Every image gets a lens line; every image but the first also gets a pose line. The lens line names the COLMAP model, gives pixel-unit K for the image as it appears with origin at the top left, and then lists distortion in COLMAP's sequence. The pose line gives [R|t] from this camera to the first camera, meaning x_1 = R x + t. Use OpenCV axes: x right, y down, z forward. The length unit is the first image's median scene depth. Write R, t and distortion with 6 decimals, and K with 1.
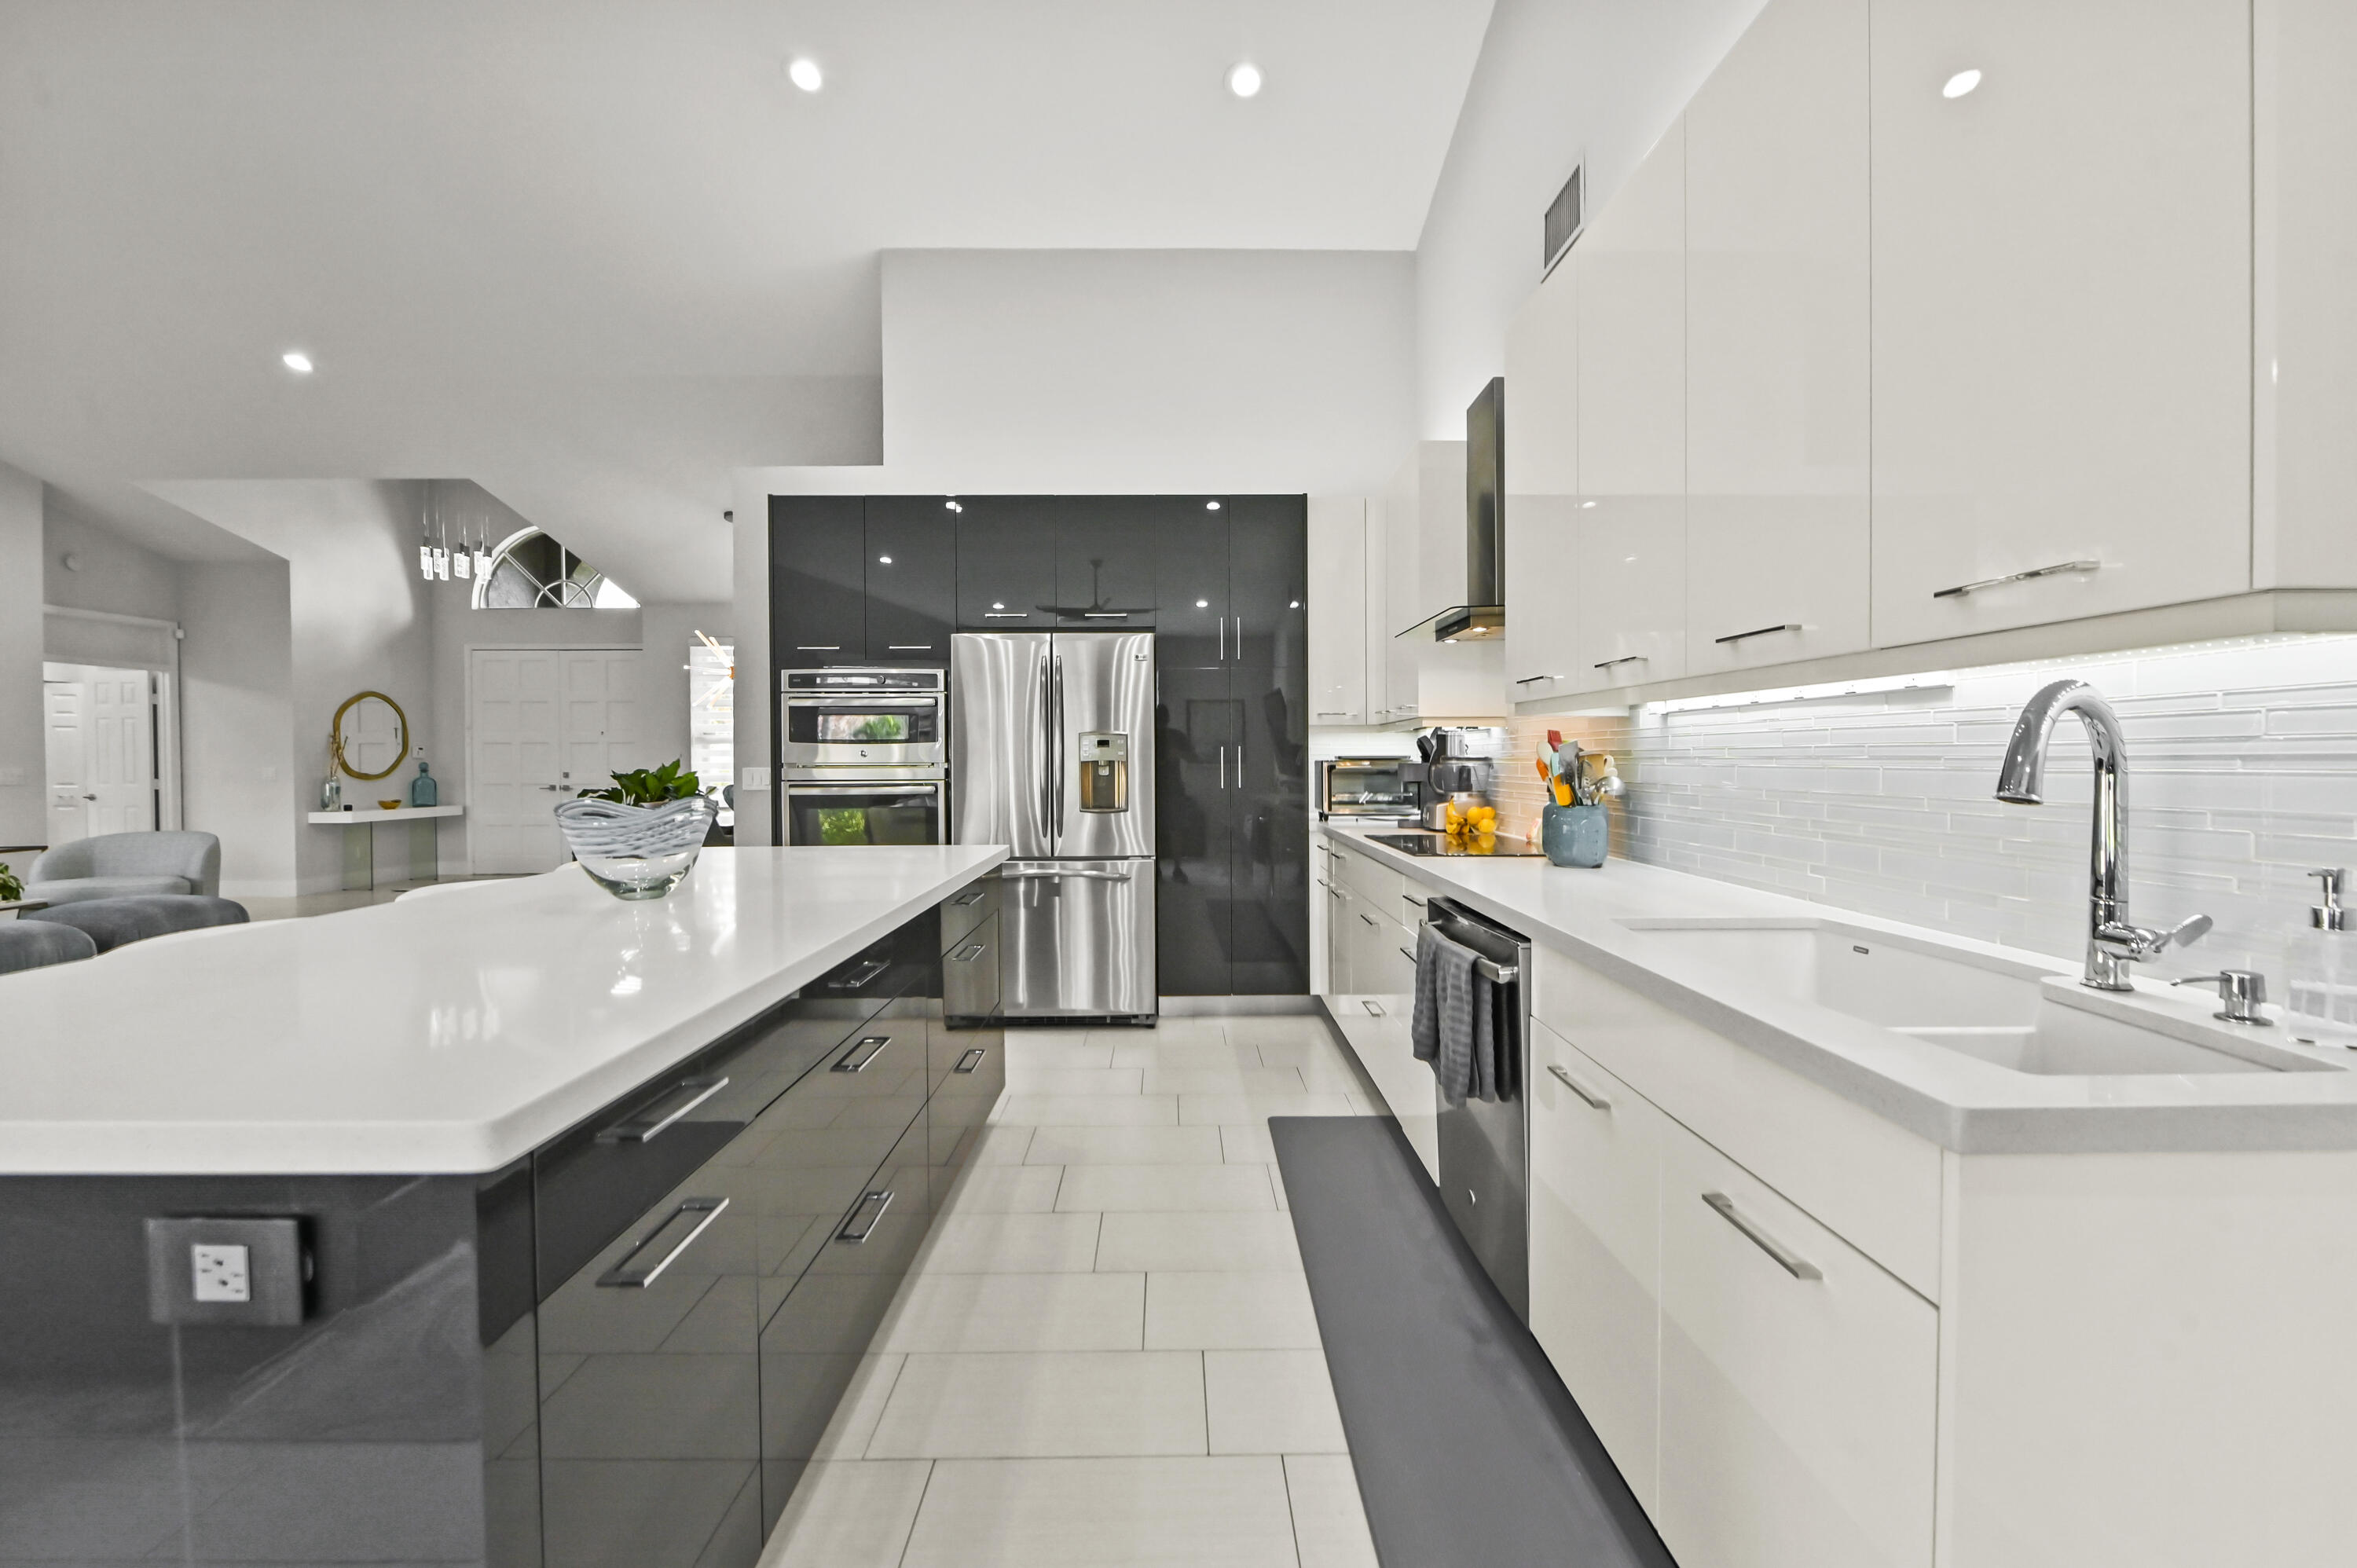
lens RADIAL K [[950.9, 0, 1192.6], [0, 950.9, 775.6], [0, 0, 1]] dist [-0.006826, -0.000569]
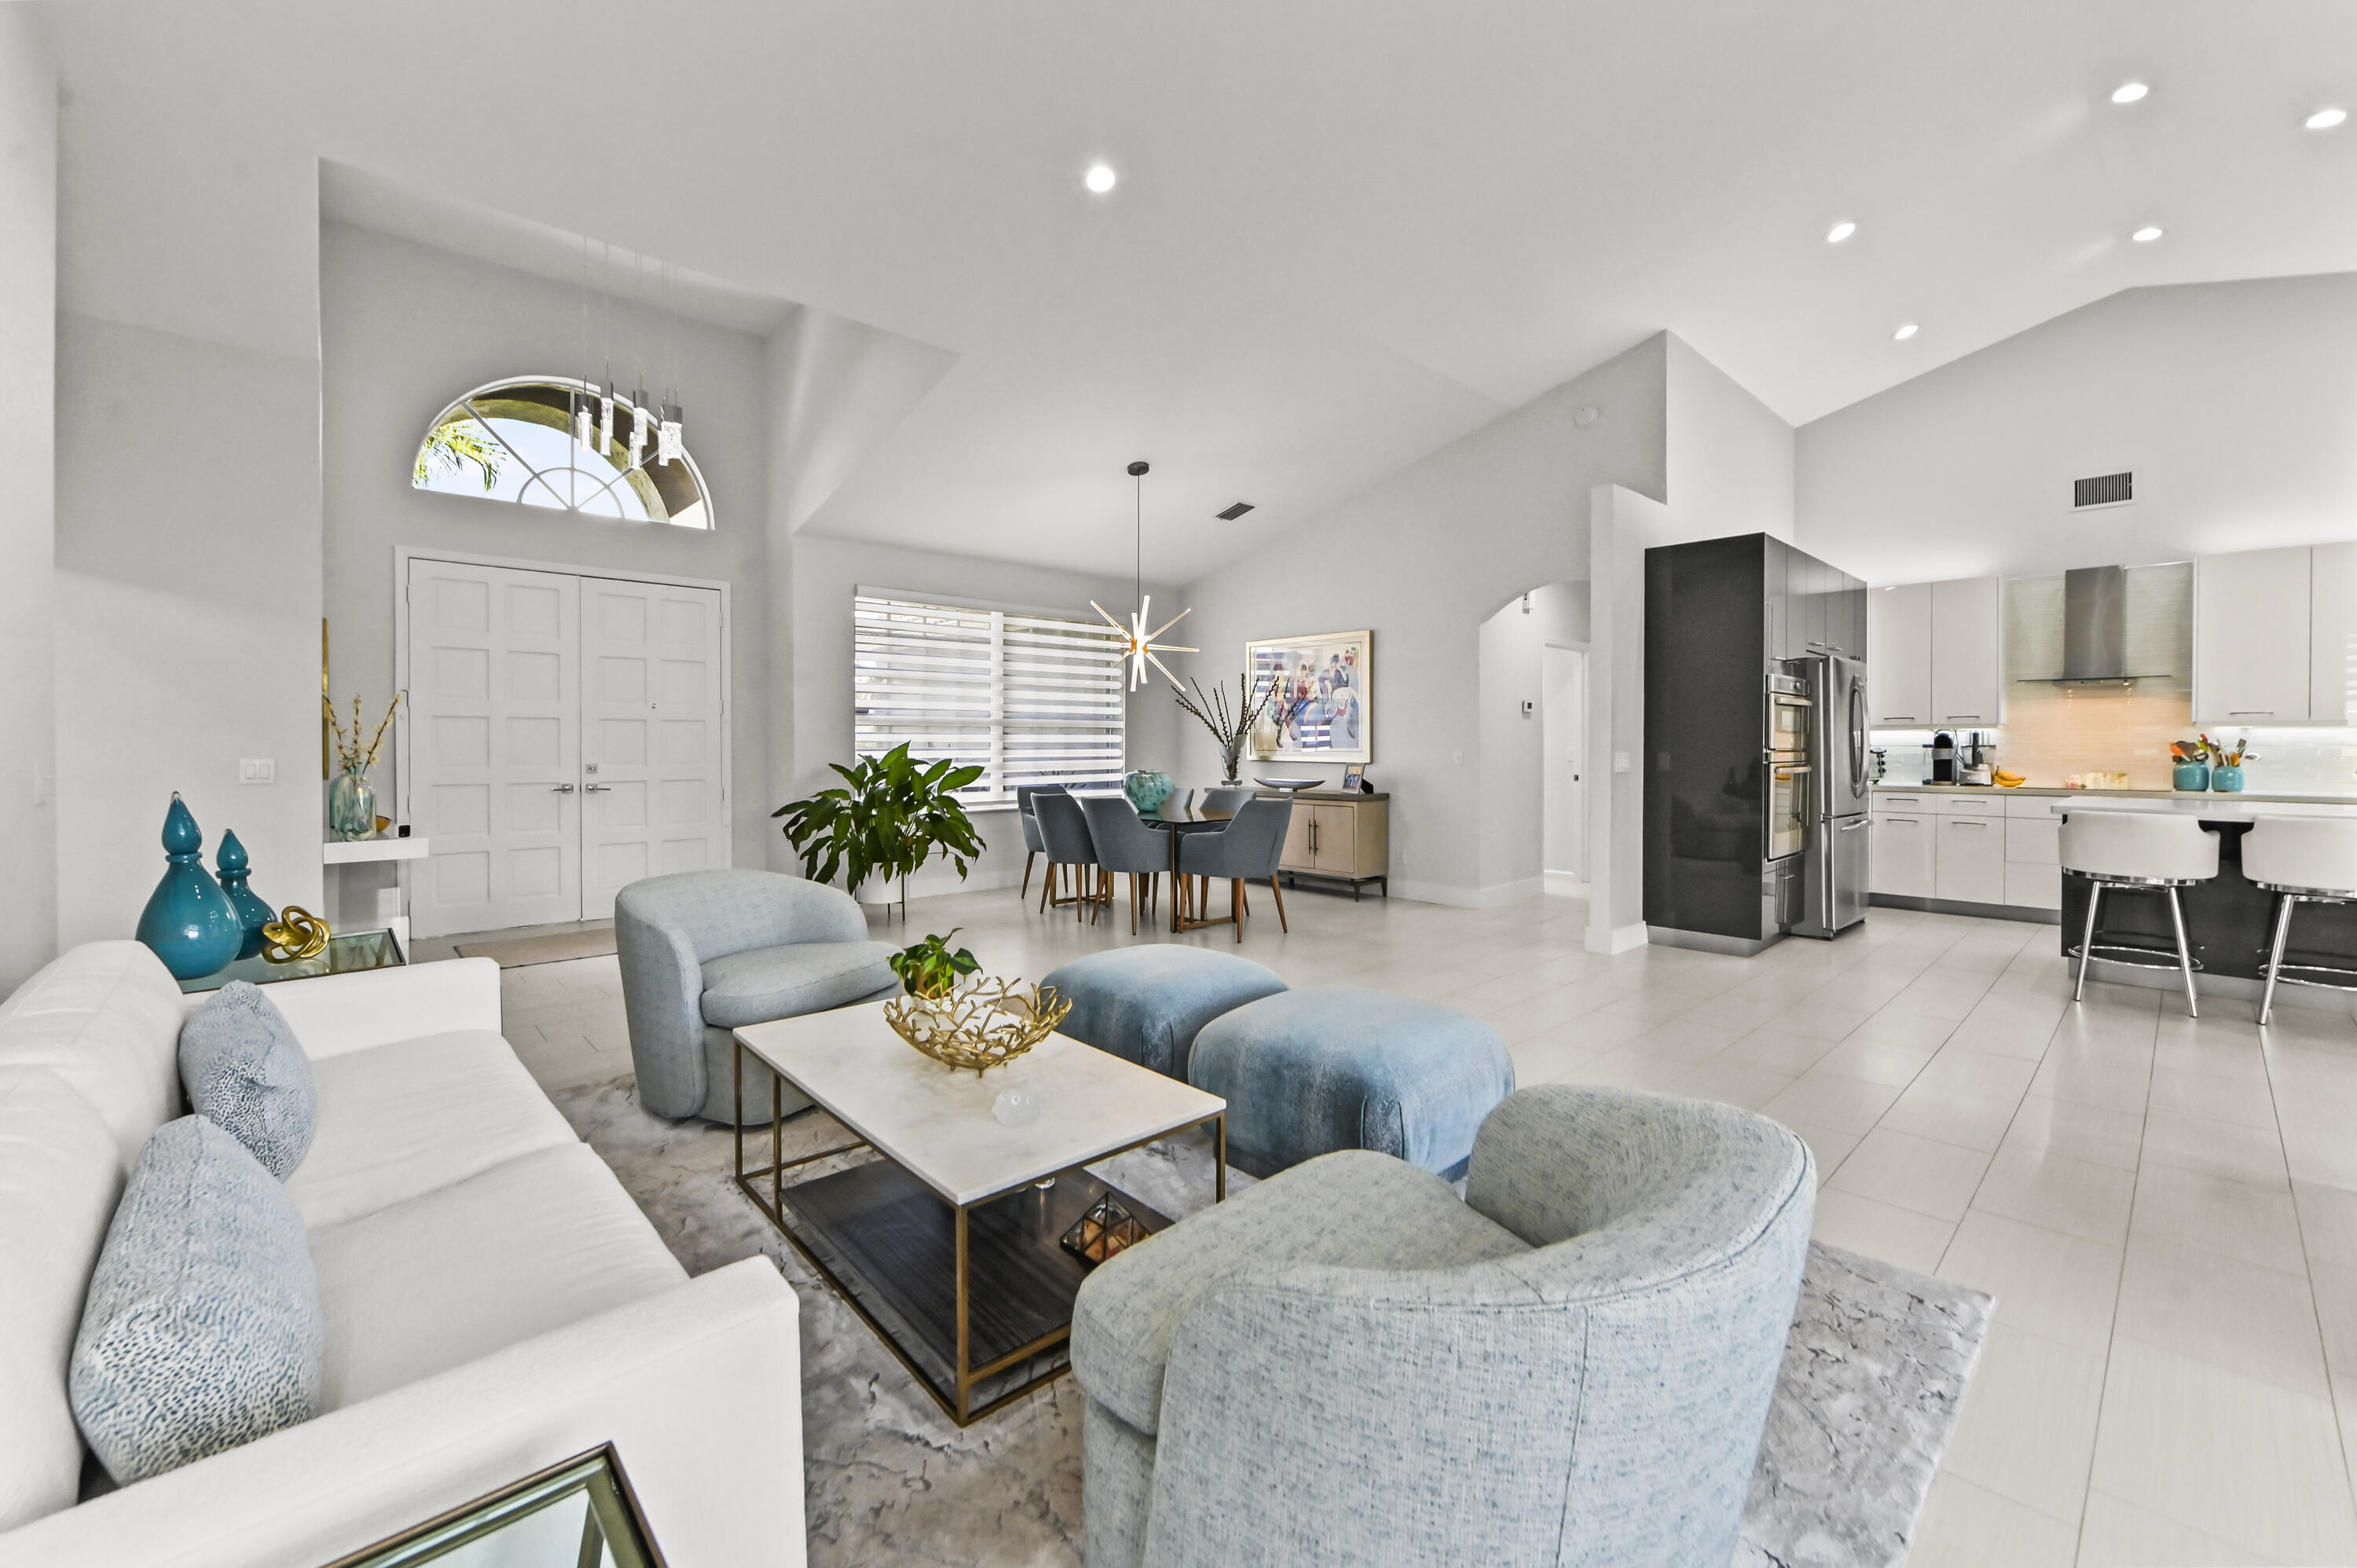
lens RADIAL K [[950.9, 0, 1169.9], [0, 950.9, 756.1], [0, 0, 1]] dist [-0.006826, -0.000569]
pose [[0.753300, -0.004593, 0.657661, -0.965643], [0.010159, 0.999938, -0.004653, -0.002690], [-0.657598, 0.010186, 0.753300, 0.300134]]
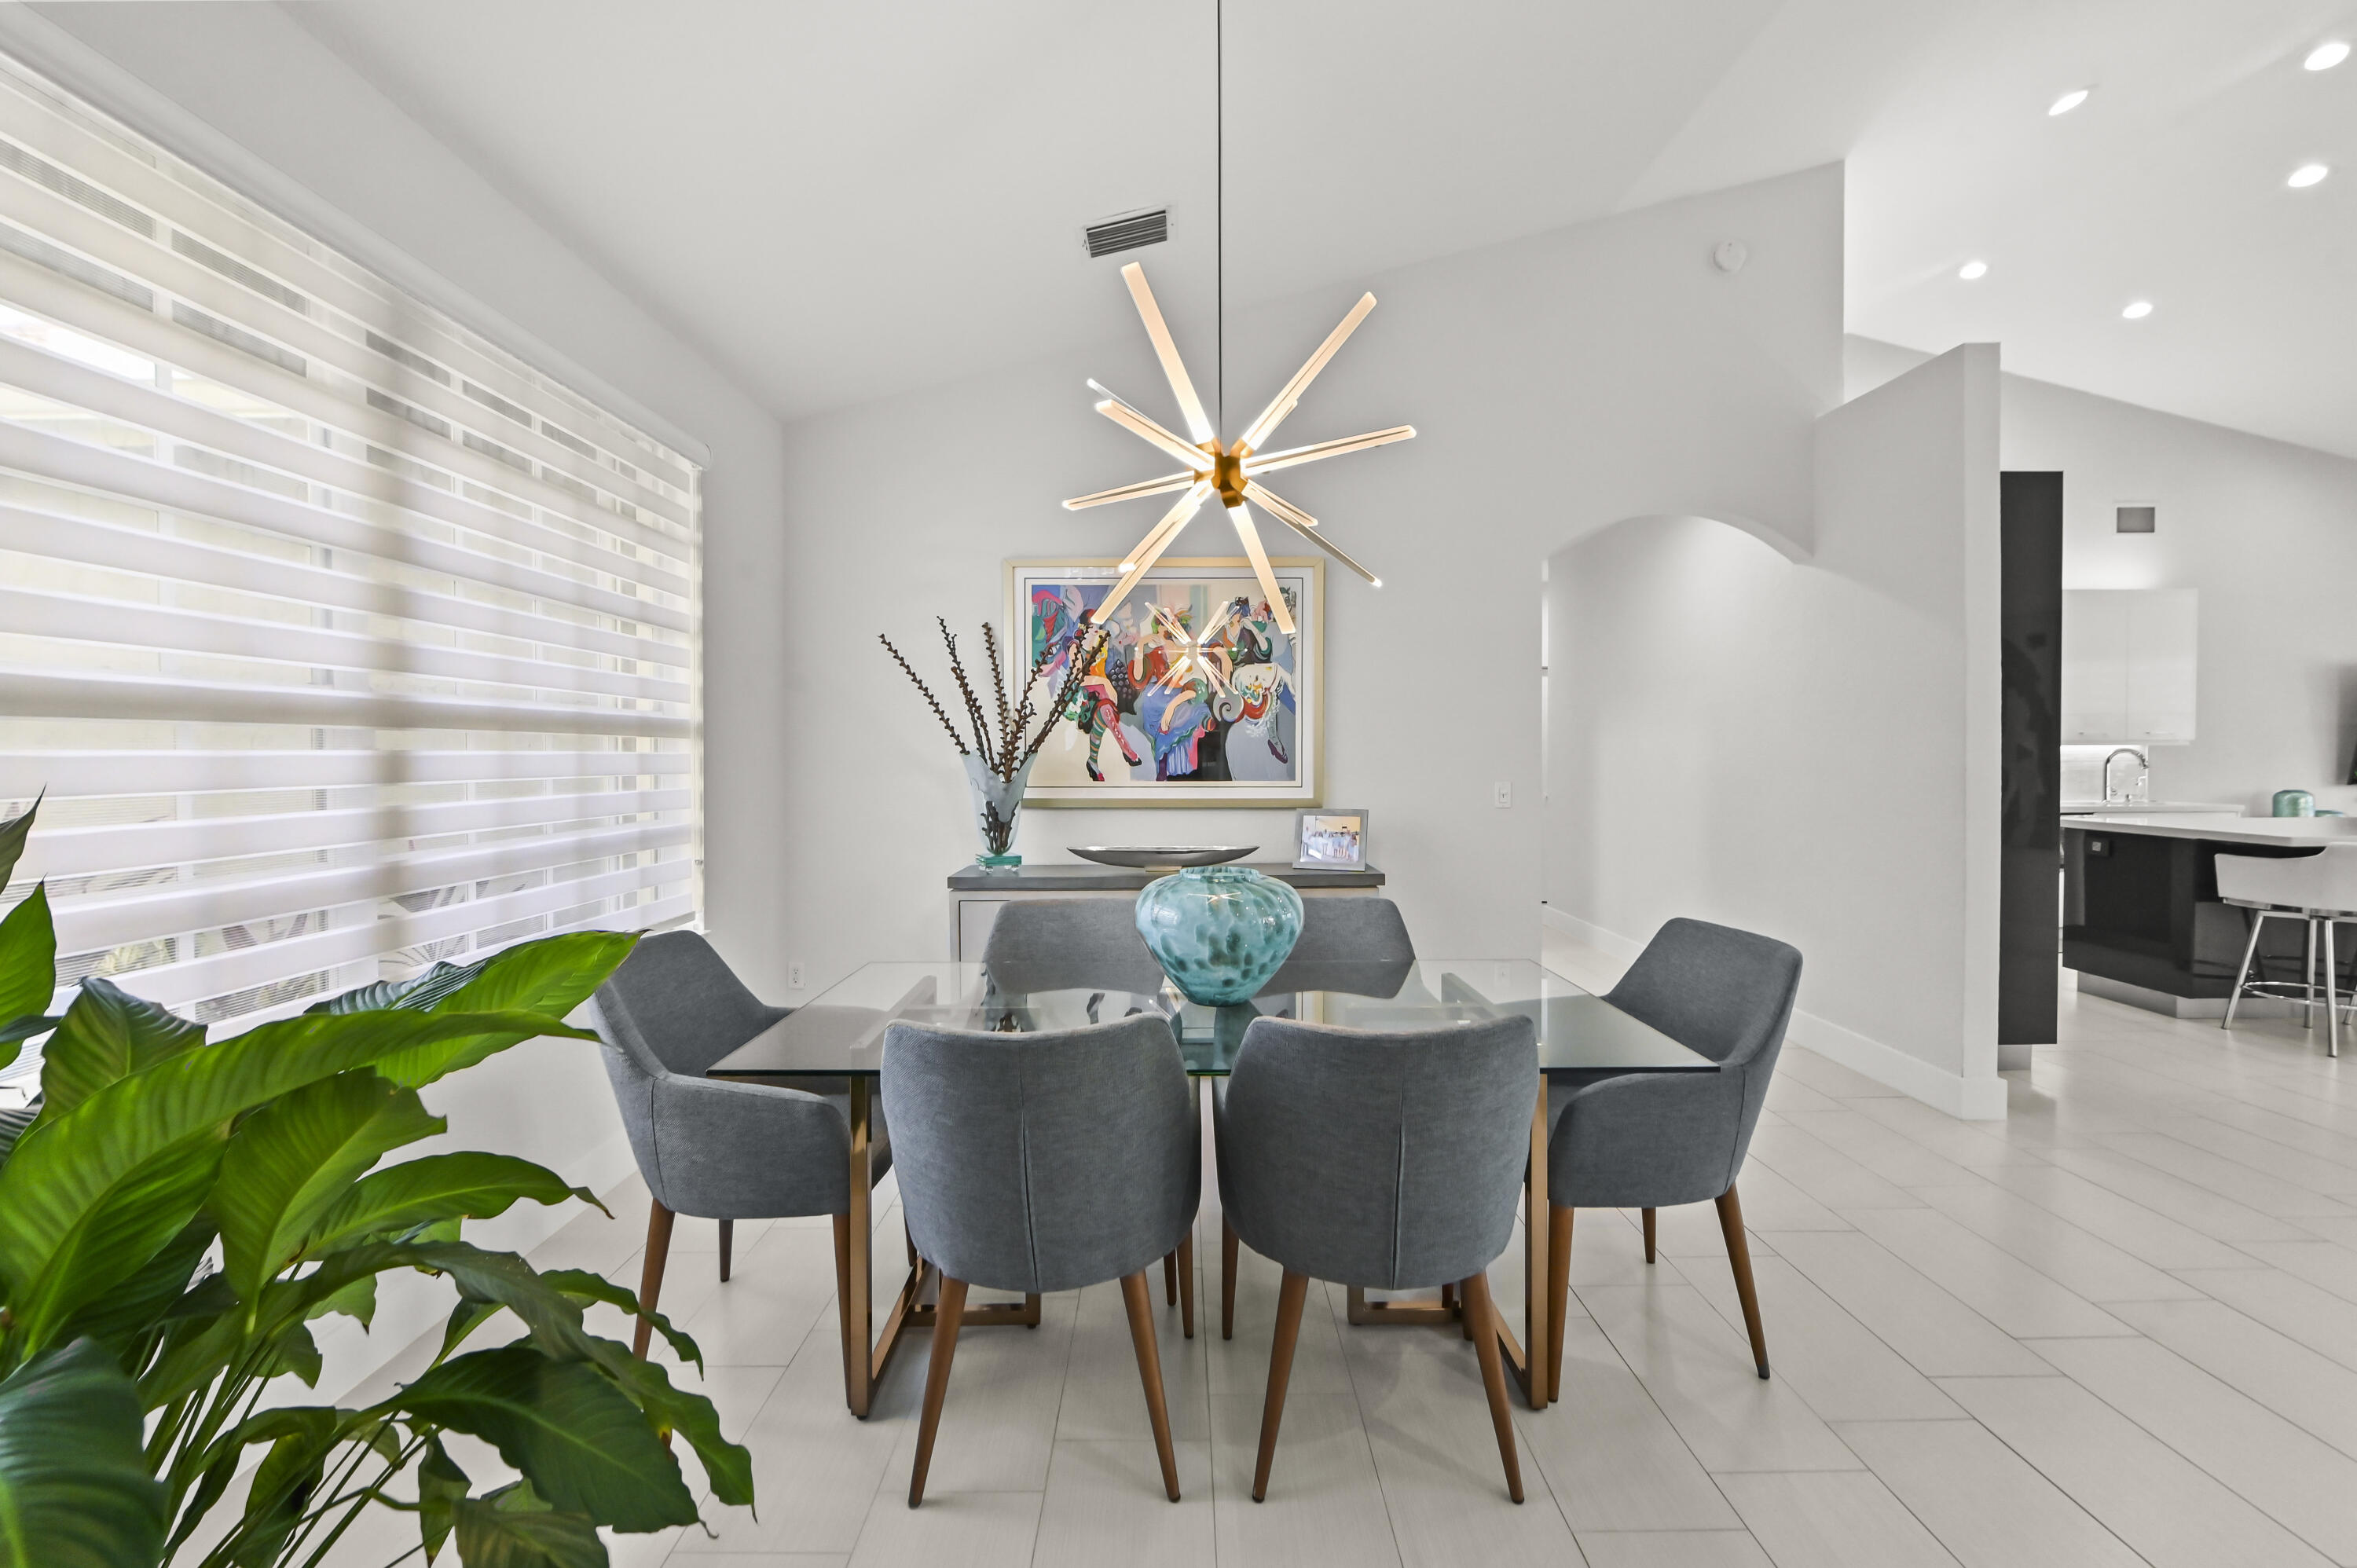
lens RADIAL K [[950.9, 0, 1170.4], [0, 950.9, 767.3], [0, 0, 1]] dist [-0.006826, -0.000569]
pose [[0.021723, -0.010914, 0.999704, -0.700765], [0.025634, 0.999618, 0.010357, -0.026672], [-0.999435, 0.025401, 0.021995, 0.944071]]
